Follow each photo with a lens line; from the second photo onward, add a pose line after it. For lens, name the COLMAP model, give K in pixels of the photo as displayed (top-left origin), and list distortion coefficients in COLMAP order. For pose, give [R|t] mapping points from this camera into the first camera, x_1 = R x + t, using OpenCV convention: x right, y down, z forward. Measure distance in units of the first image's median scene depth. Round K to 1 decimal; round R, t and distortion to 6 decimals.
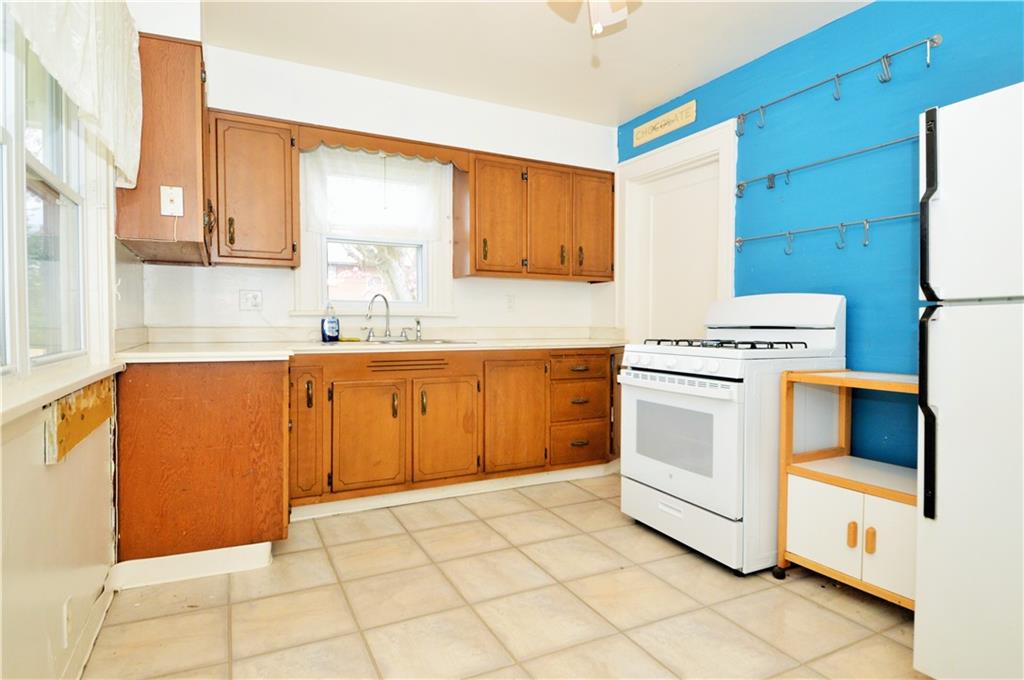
lens RADIAL K [[554.5, 0, 512.6], [0, 554.5, 337.4], [0, 0, 1]] dist [0.056805, -0.060582]
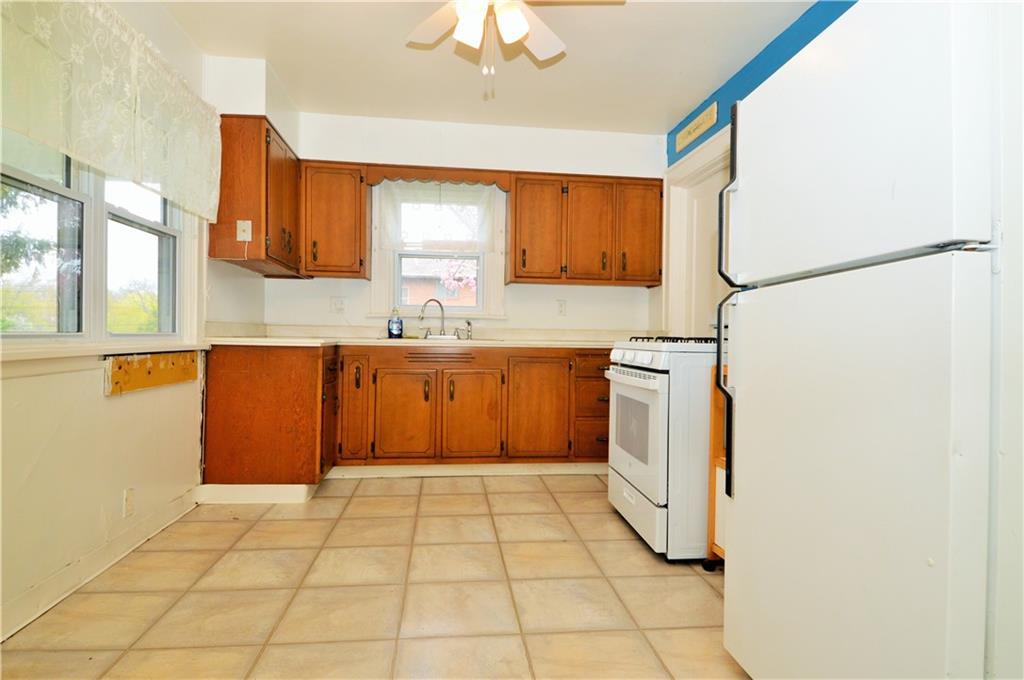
lens RADIAL K [[554.5, 0, 512.6], [0, 554.5, 337.4], [0, 0, 1]] dist [0.056805, -0.060582]
pose [[0.939766, 0.011704, -0.341618, 0.366660], [-0.020919, 0.999510, -0.023303, 0.031421], [0.341178, 0.029046, 0.939550, -0.059832]]
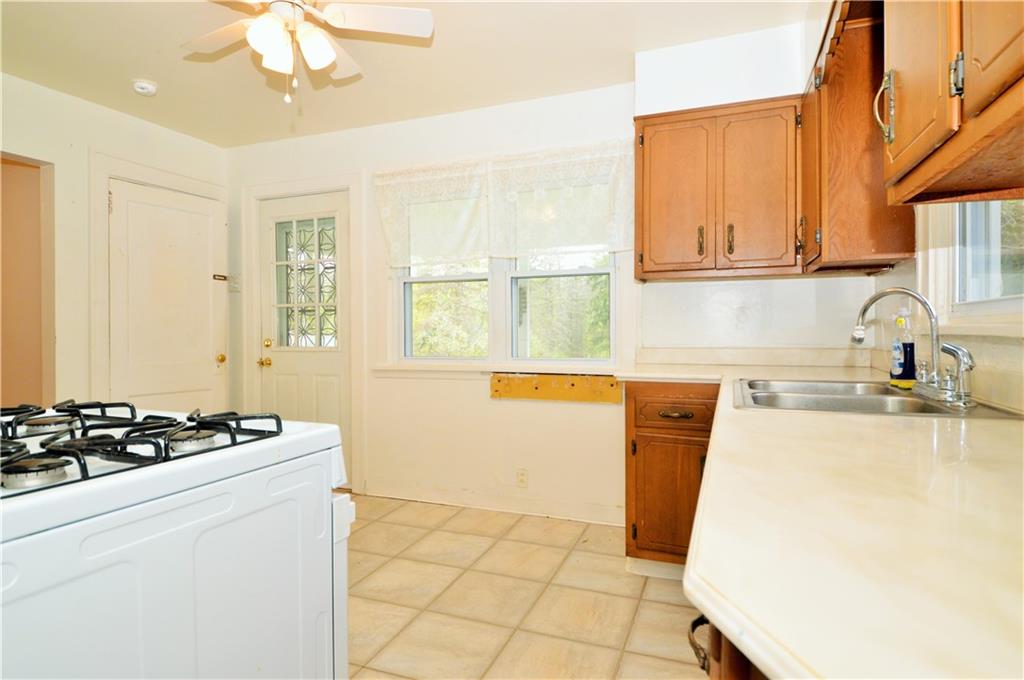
lens RADIAL K [[554.5, 0, 512.6], [0, 554.5, 337.4], [0, 0, 1]] dist [0.056805, -0.060582]
pose [[-0.747944, 0.005161, -0.663742, 0.340267], [-0.017335, 0.999477, 0.027306, -0.051134], [0.663536, 0.031929, -0.747463, 1.281979]]
